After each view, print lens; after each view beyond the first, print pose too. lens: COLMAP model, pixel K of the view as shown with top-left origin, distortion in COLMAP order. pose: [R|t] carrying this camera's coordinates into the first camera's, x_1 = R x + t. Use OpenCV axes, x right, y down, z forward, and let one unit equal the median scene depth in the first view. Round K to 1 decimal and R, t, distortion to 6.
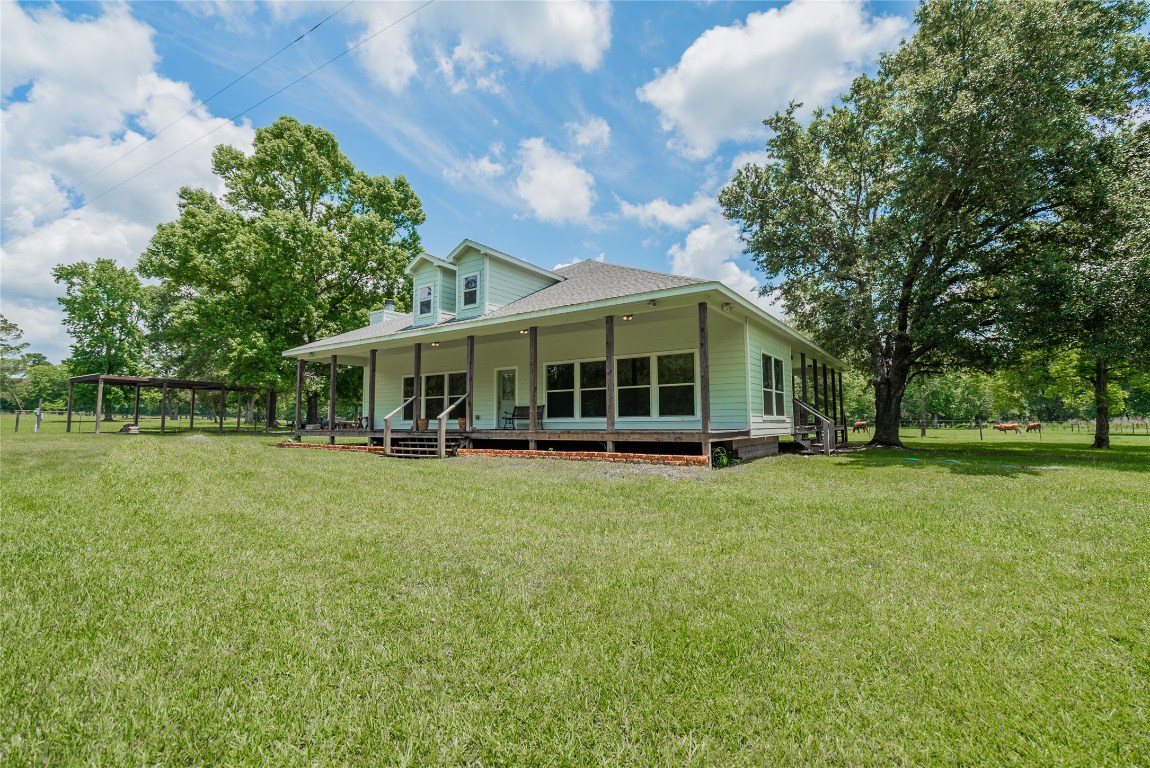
lens RADIAL K [[513.6, 0, 560.3], [0, 513.6, 385.9], [0, 0, 1]] dist [-0.000996, 0.000018]
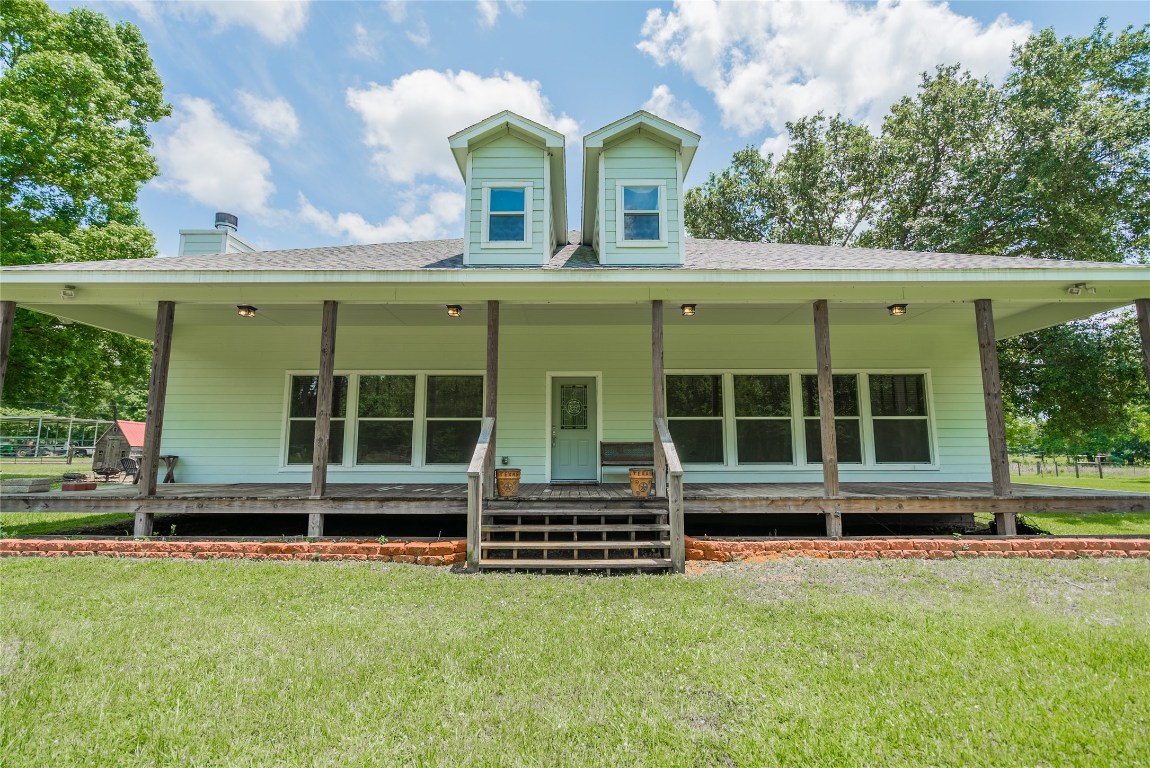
lens RADIAL K [[545.0, 0, 573.3], [0, 545.0, 358.6], [0, 0, 1]] dist [-0.003496, -0.000284]
pose [[0.804309, 0.113889, 0.583195, -0.456606], [-0.041685, 0.989857, -0.135814, 0.030024], [-0.592747, 0.084926, 0.800899, 0.532961]]
